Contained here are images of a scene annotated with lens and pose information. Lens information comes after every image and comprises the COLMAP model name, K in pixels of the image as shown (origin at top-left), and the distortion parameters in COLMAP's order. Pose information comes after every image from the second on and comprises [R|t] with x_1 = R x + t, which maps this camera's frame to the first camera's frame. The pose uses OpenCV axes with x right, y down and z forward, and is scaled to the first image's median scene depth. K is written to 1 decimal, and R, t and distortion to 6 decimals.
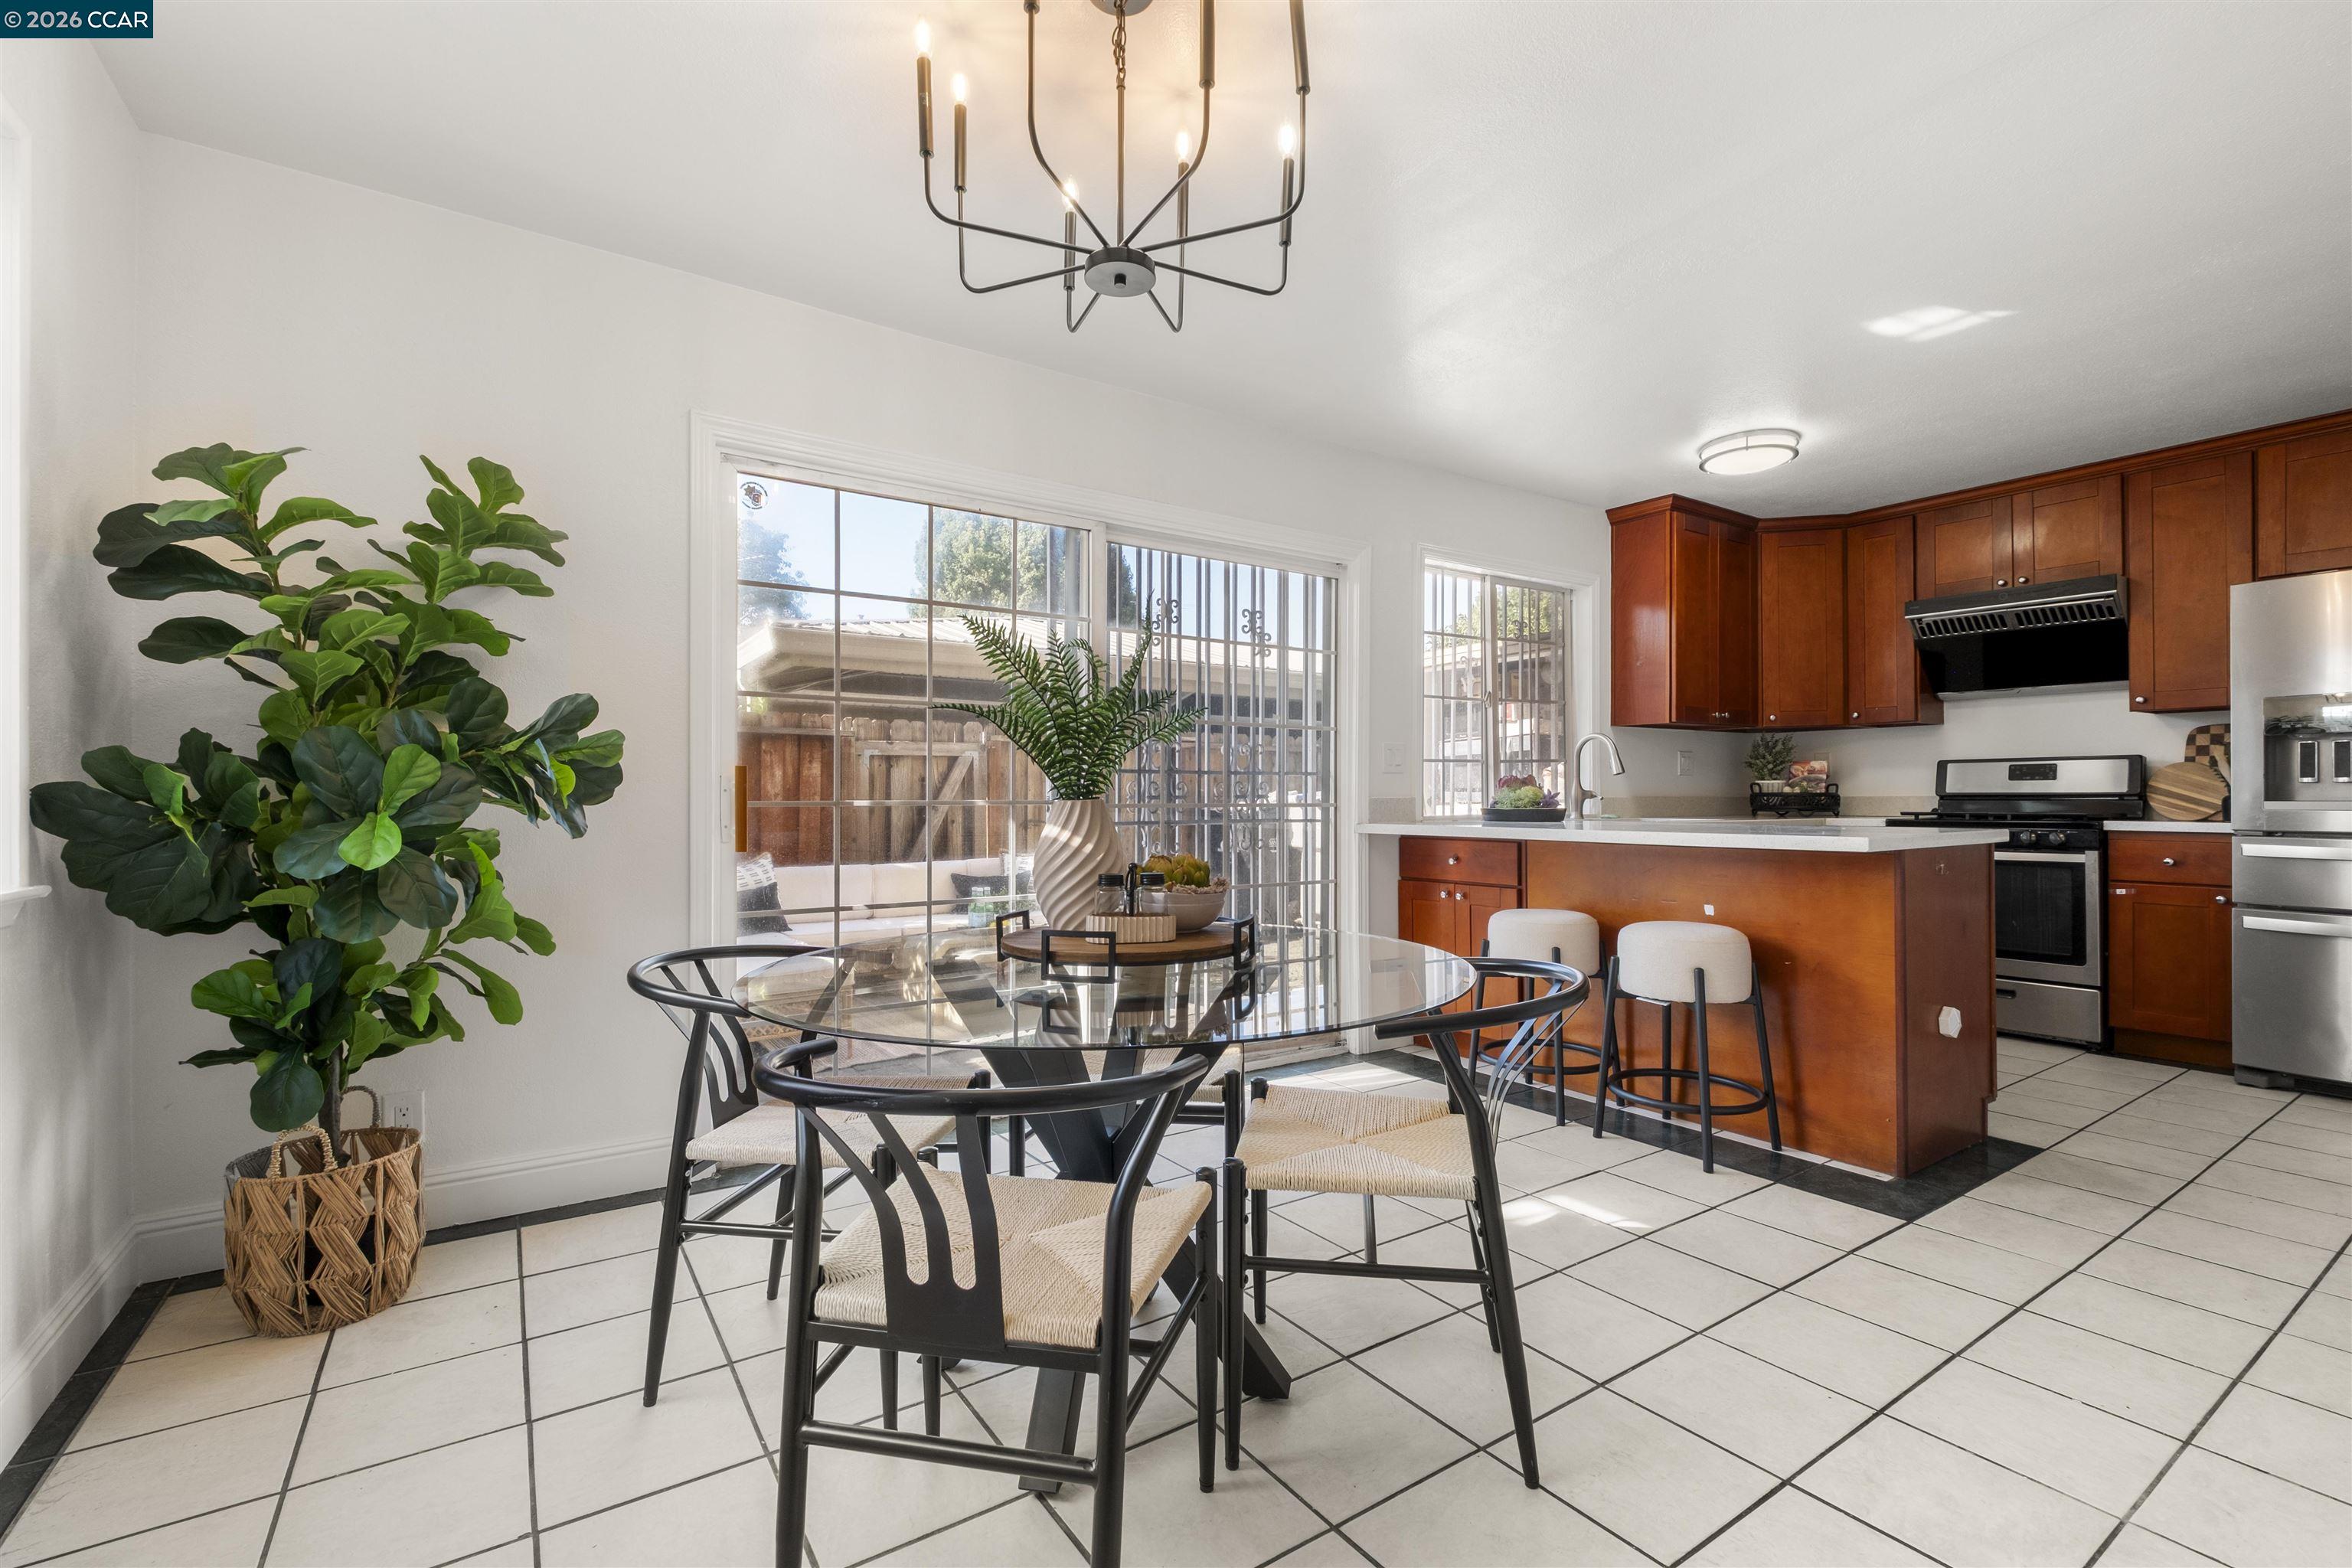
lens RADIAL K [[1023.8, 0, 1167.0], [0, 1023.8, 790.6], [0, 0, 1]] dist [-0.006883, -0.002137]
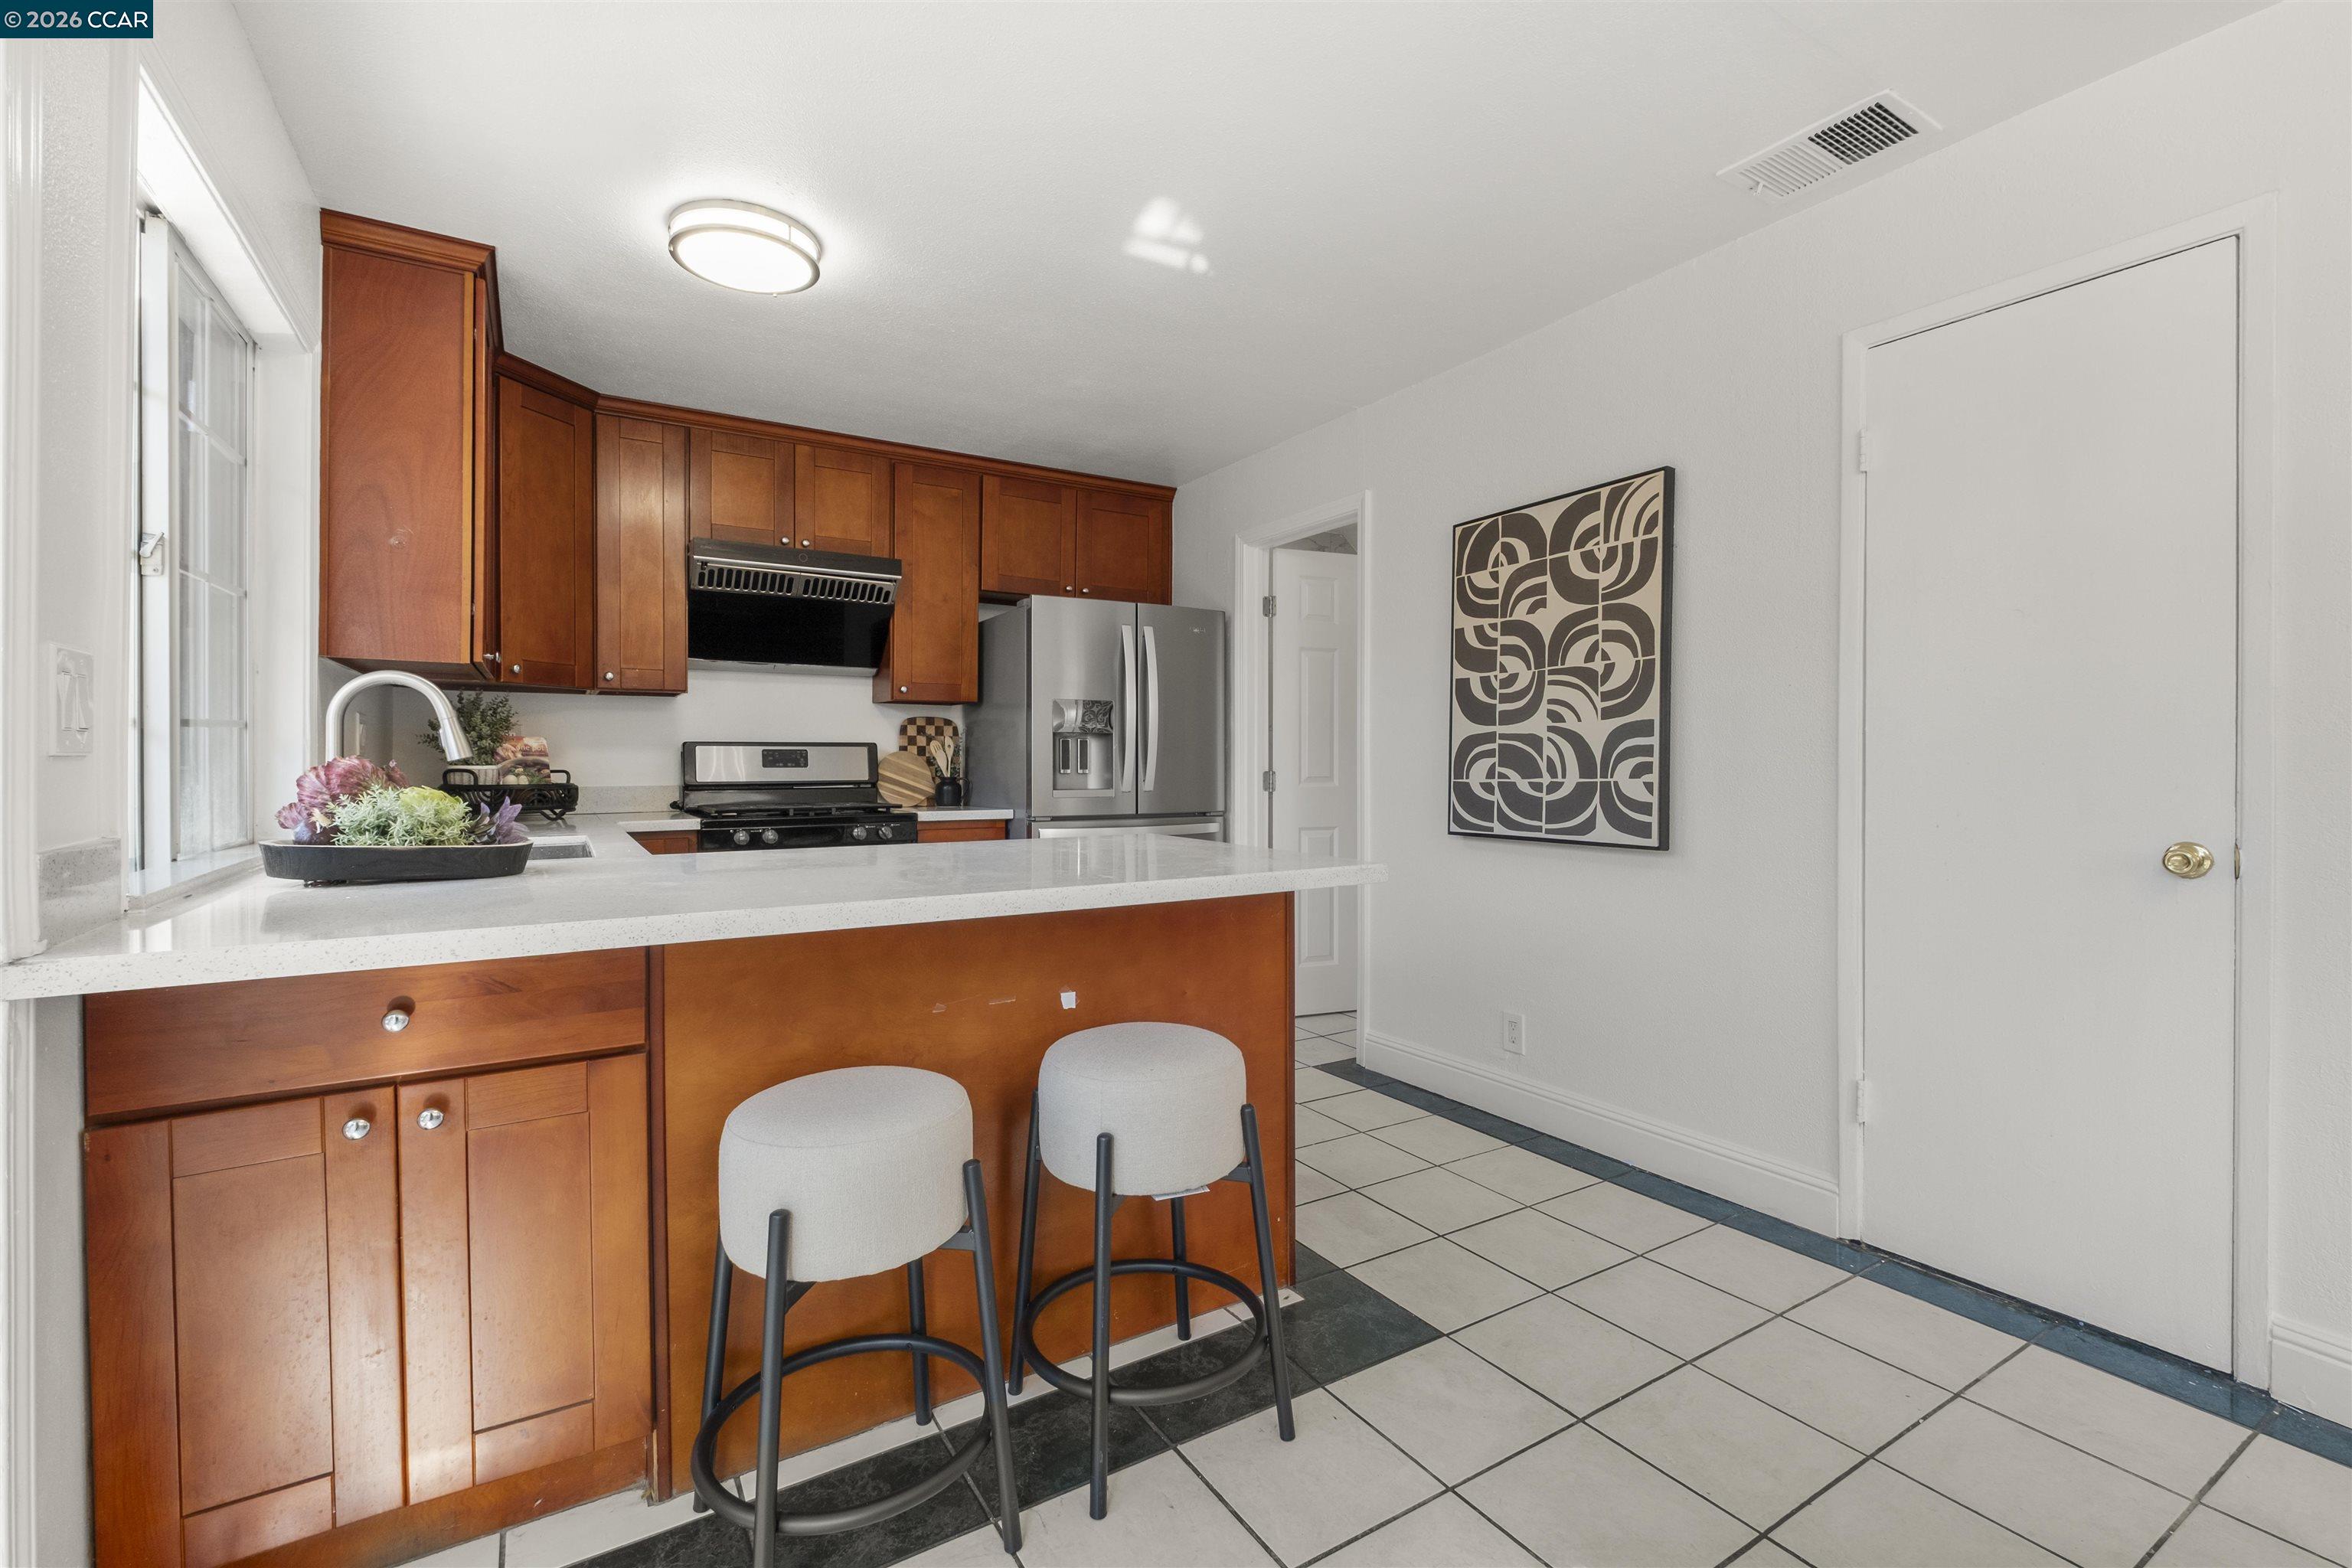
lens RADIAL K [[1023.8, 0, 1182.7], [0, 1023.8, 770.9], [0, 0, 1]] dist [-0.006883, -0.002137]
pose [[0.024300, -0.007127, 0.999679, -0.051239], [-0.005247, 0.999960, 0.007256, -0.017507], [-0.999691, -0.005422, 0.024262, 0.712168]]
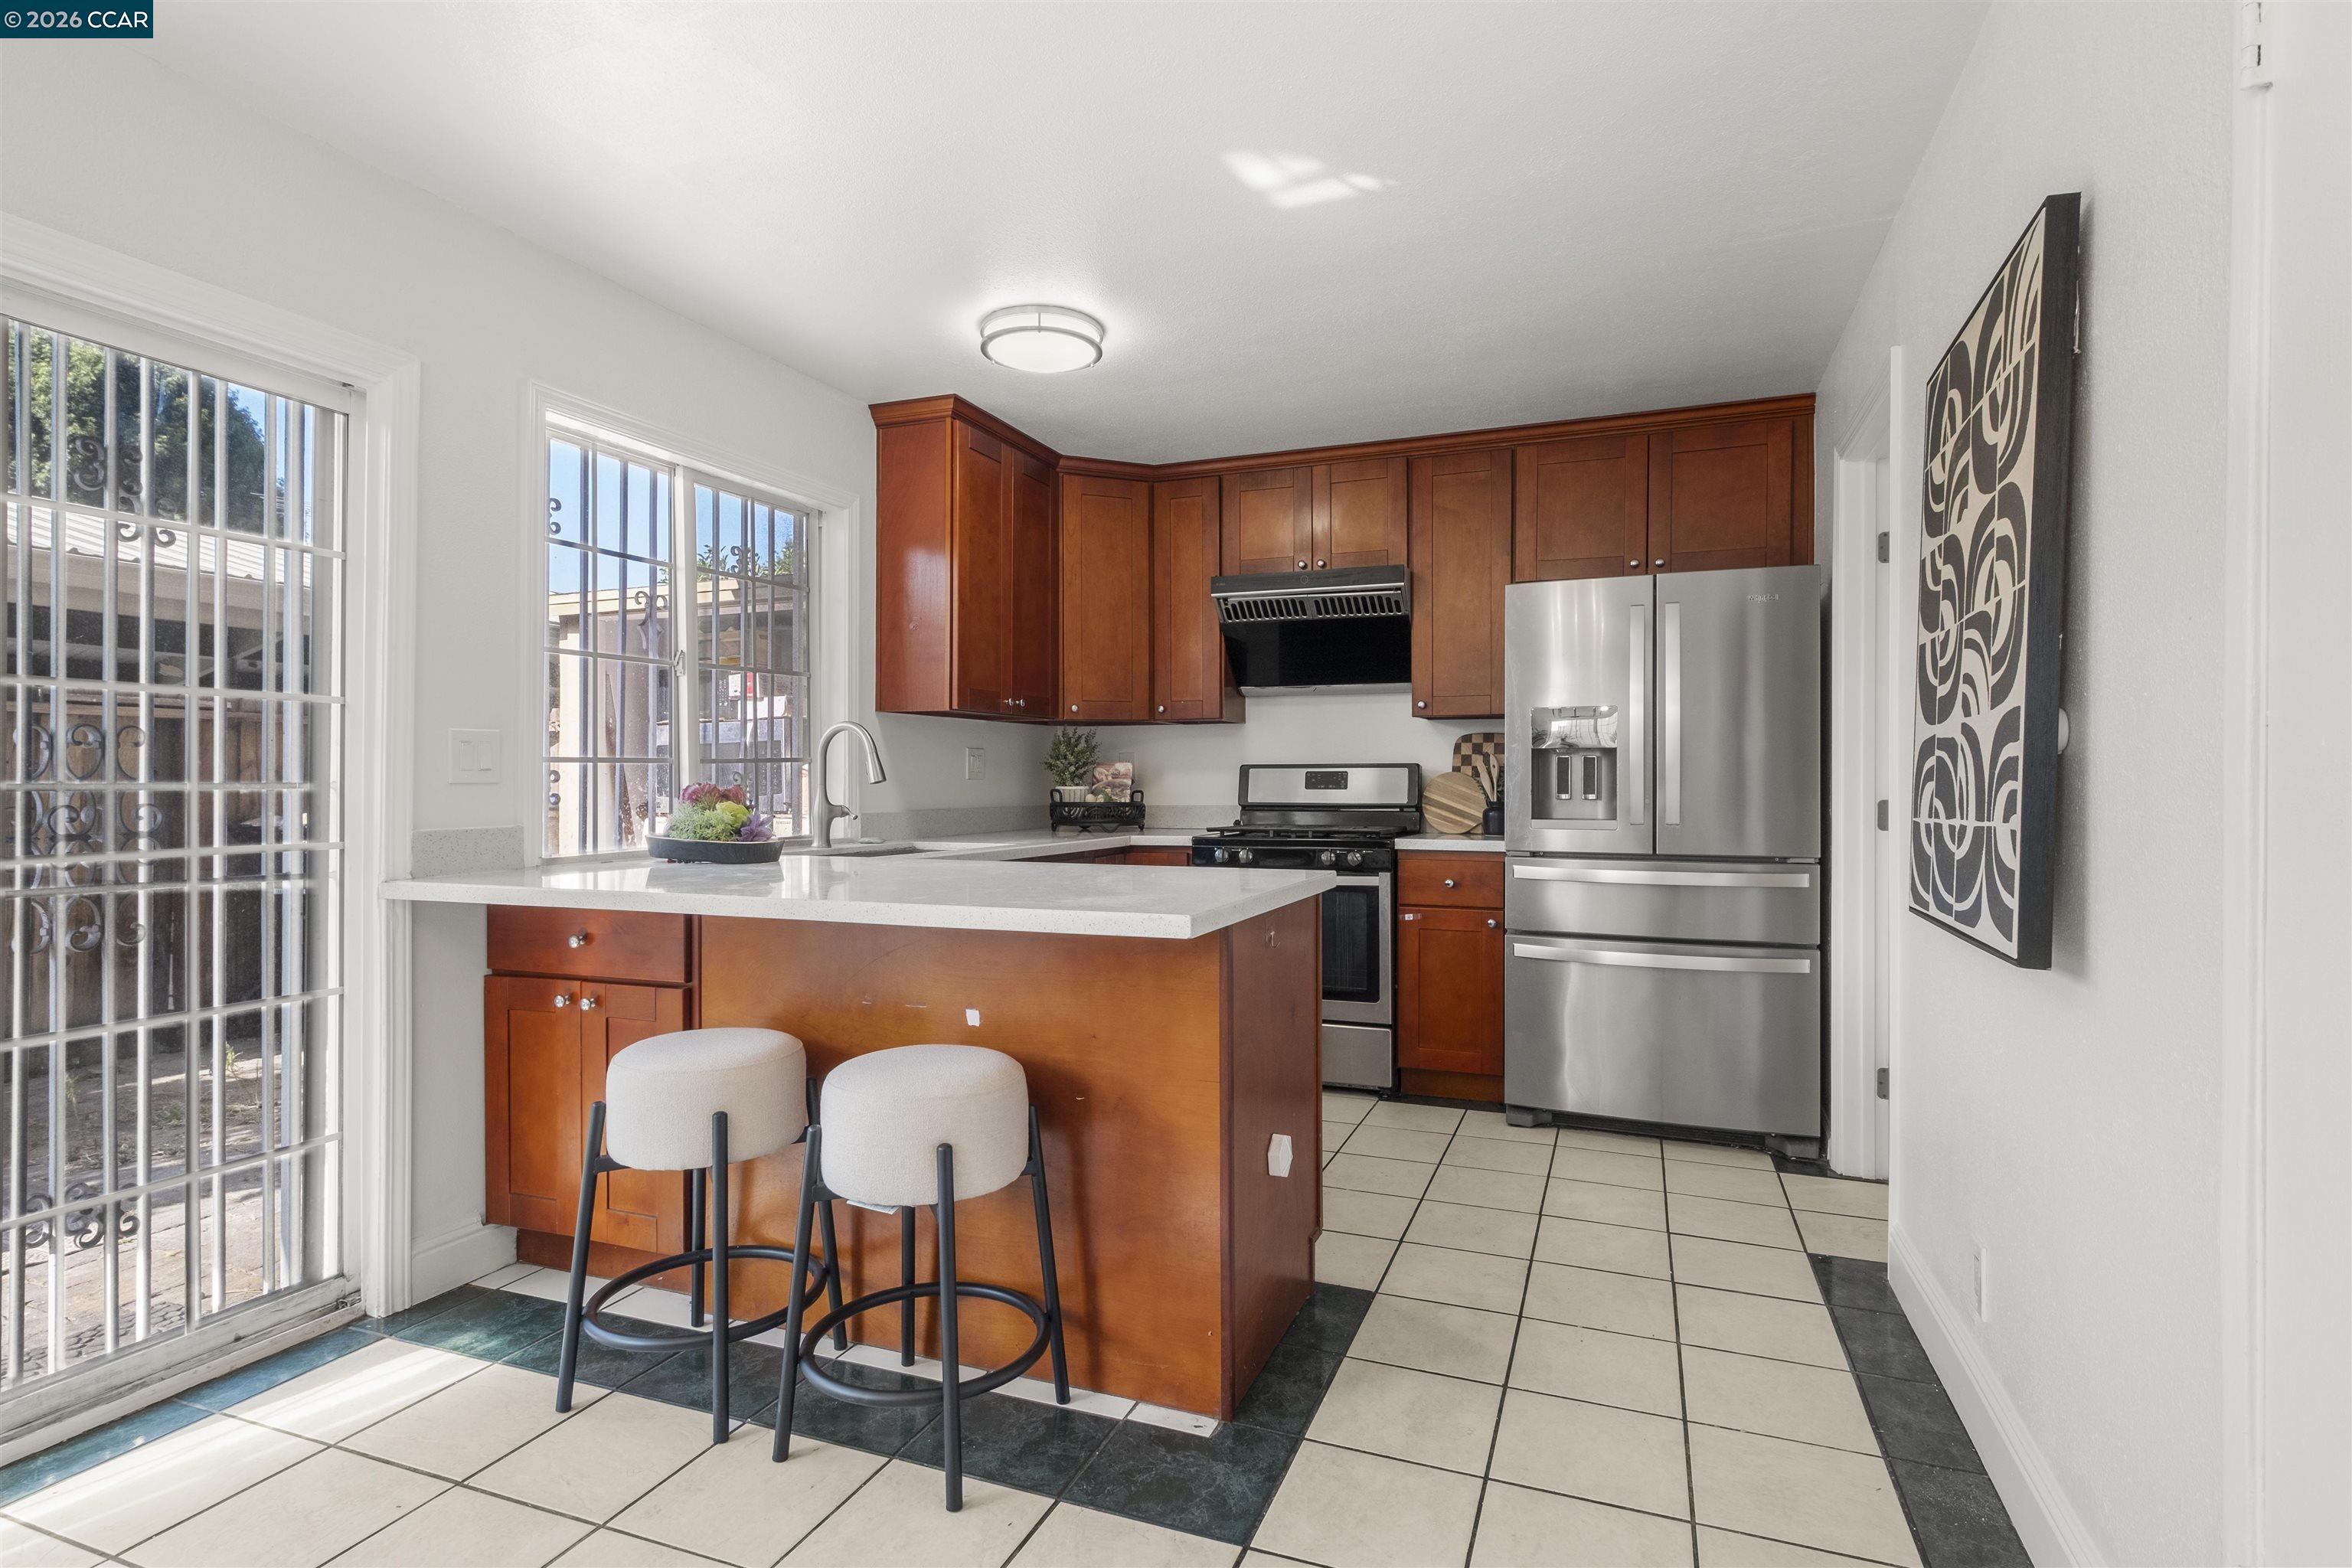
lens RADIAL K [[1164.2, 0, 1180.5], [0, 1164.2, 778.5], [0, 0, 1]] dist [0.002109, -0.000007]
pose [[0.816013, 0.002566, 0.578028, 0.173719], [-0.003977, 0.999991, 0.001175, -0.023127], [-0.578020, -0.003258, 0.816016, 0.269815]]
